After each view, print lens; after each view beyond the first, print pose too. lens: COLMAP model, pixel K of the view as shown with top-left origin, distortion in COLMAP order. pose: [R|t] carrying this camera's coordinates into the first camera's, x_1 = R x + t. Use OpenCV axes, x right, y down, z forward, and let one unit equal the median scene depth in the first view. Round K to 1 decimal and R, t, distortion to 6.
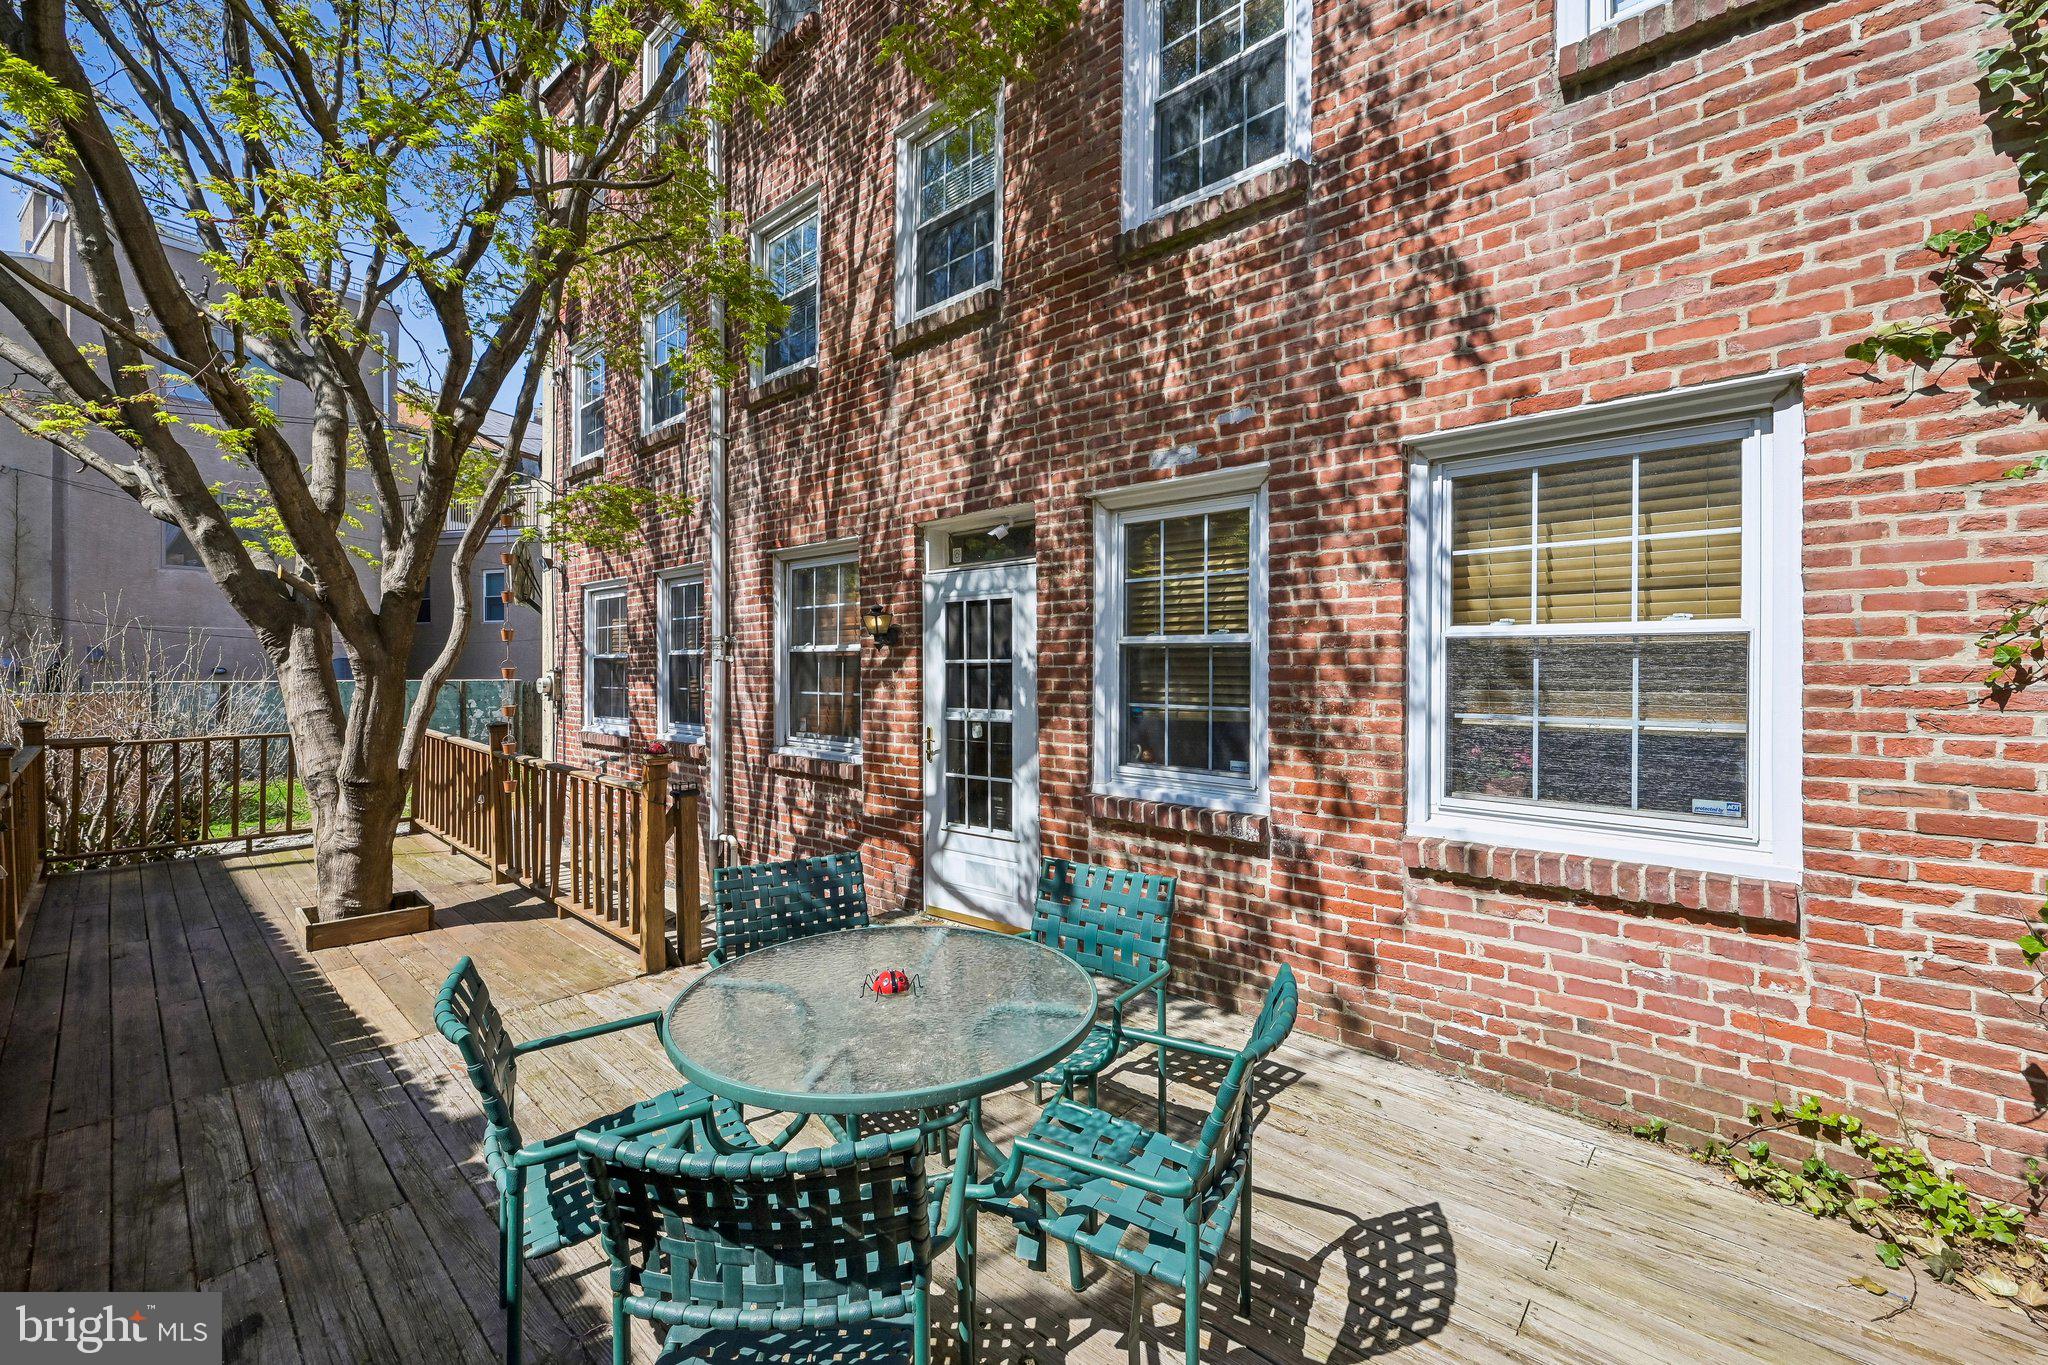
lens RADIAL K [[842.3, 0, 1024.3], [0, 842.3, 674.1], [0, 0, 1]] dist [0.000352, 0.000165]
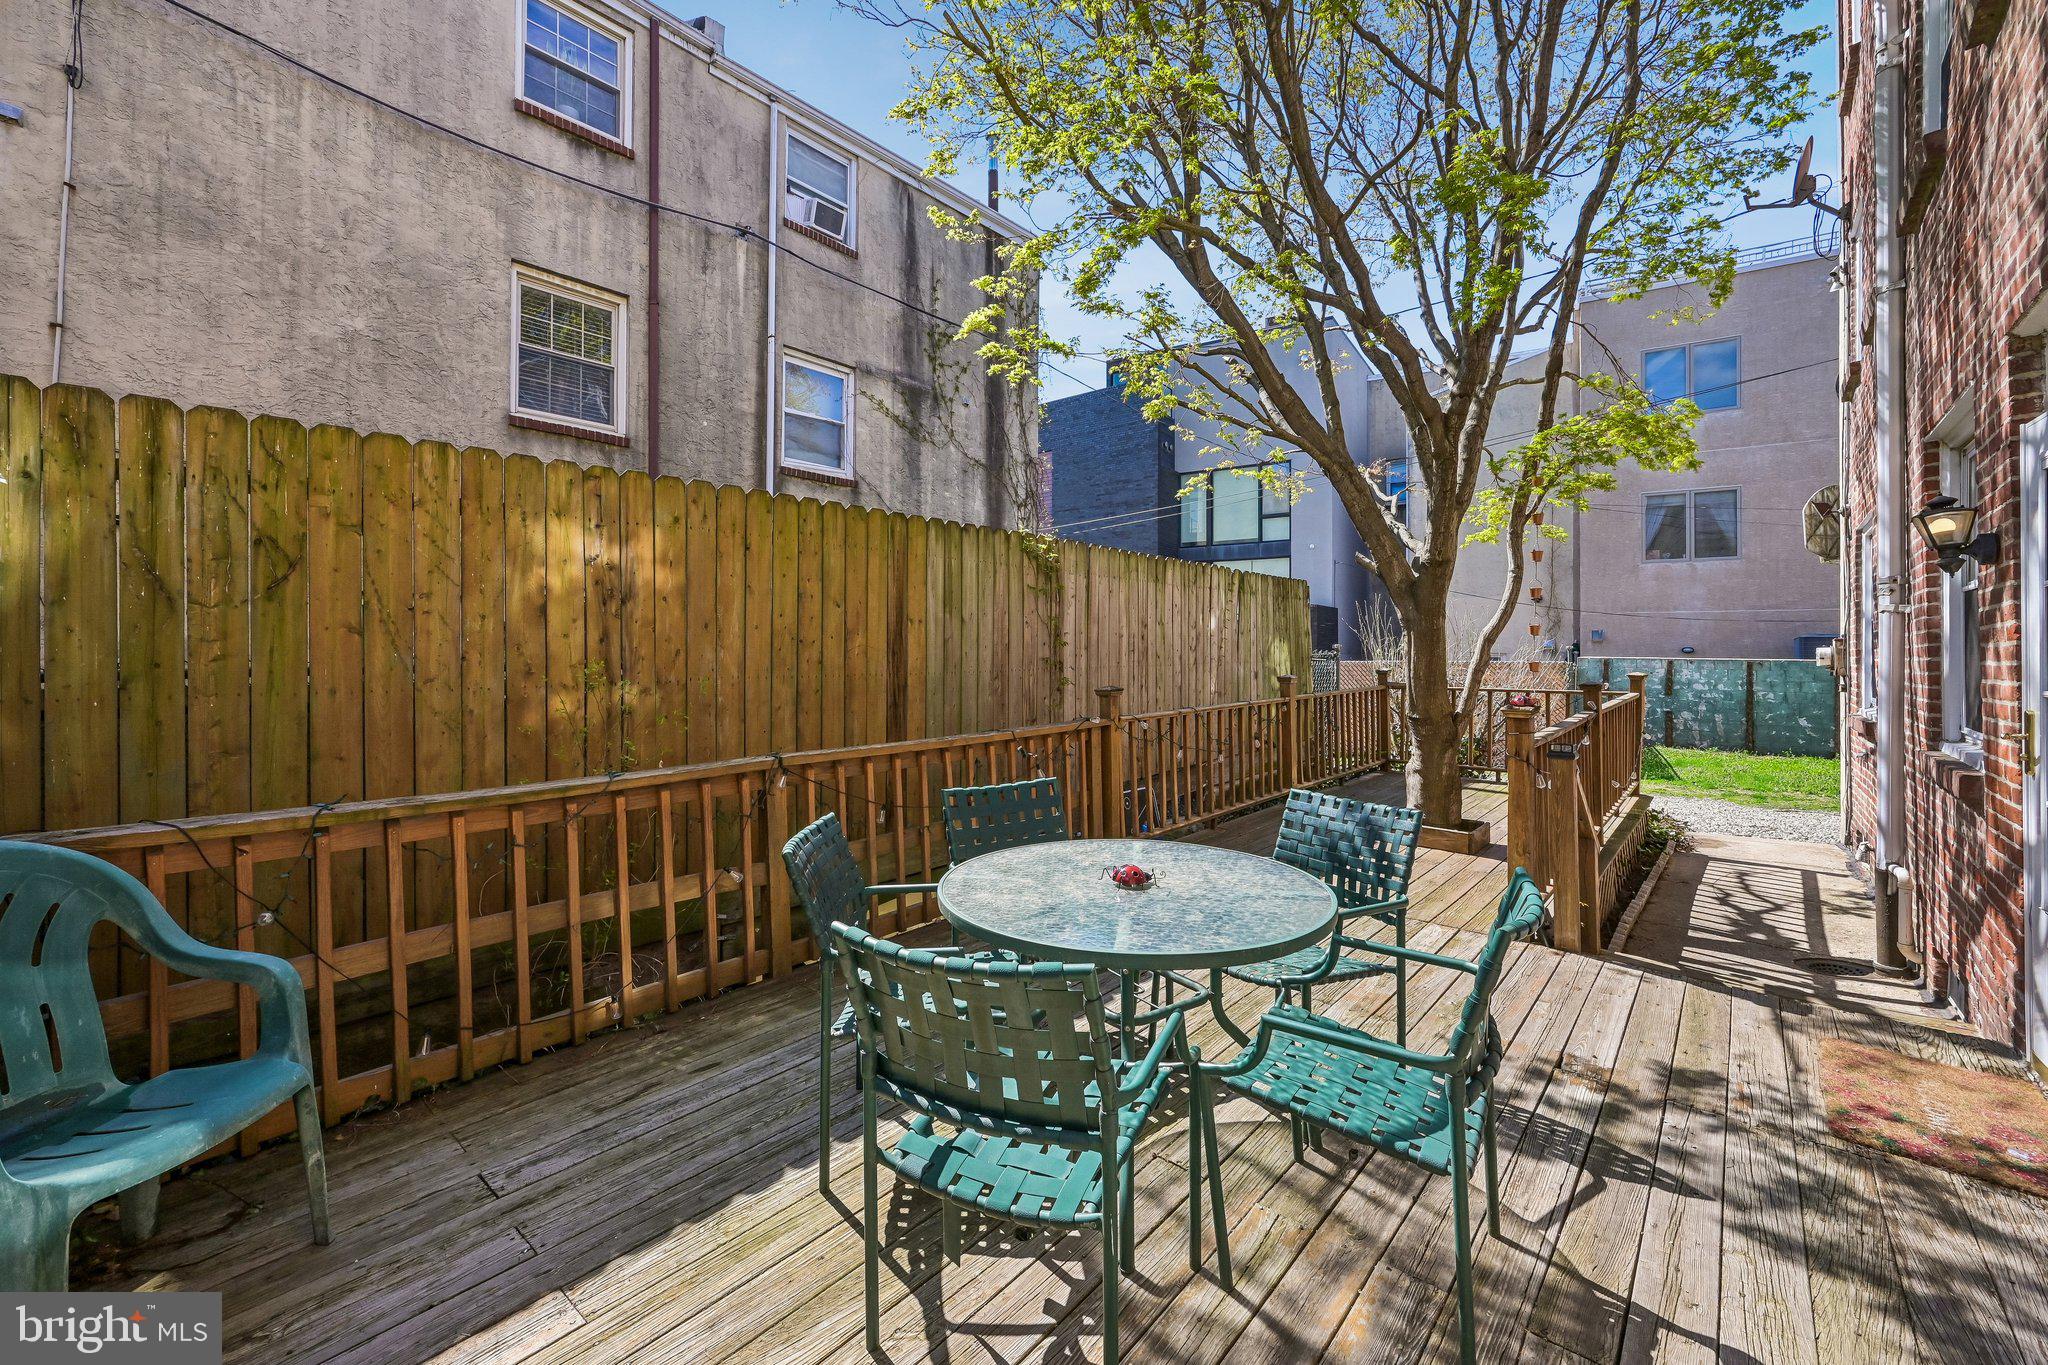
lens RADIAL K [[813.4, 0, 1024.1], [0, 813.4, 647.3], [0, 0, 1]] dist [0.000225, 0.000118]
pose [[0.019277, -0.003351, -0.999809, 0.496053], [-0.014690, 0.999885, -0.003634, 0.044107], [0.999706, 0.014757, 0.019226, 0.469373]]
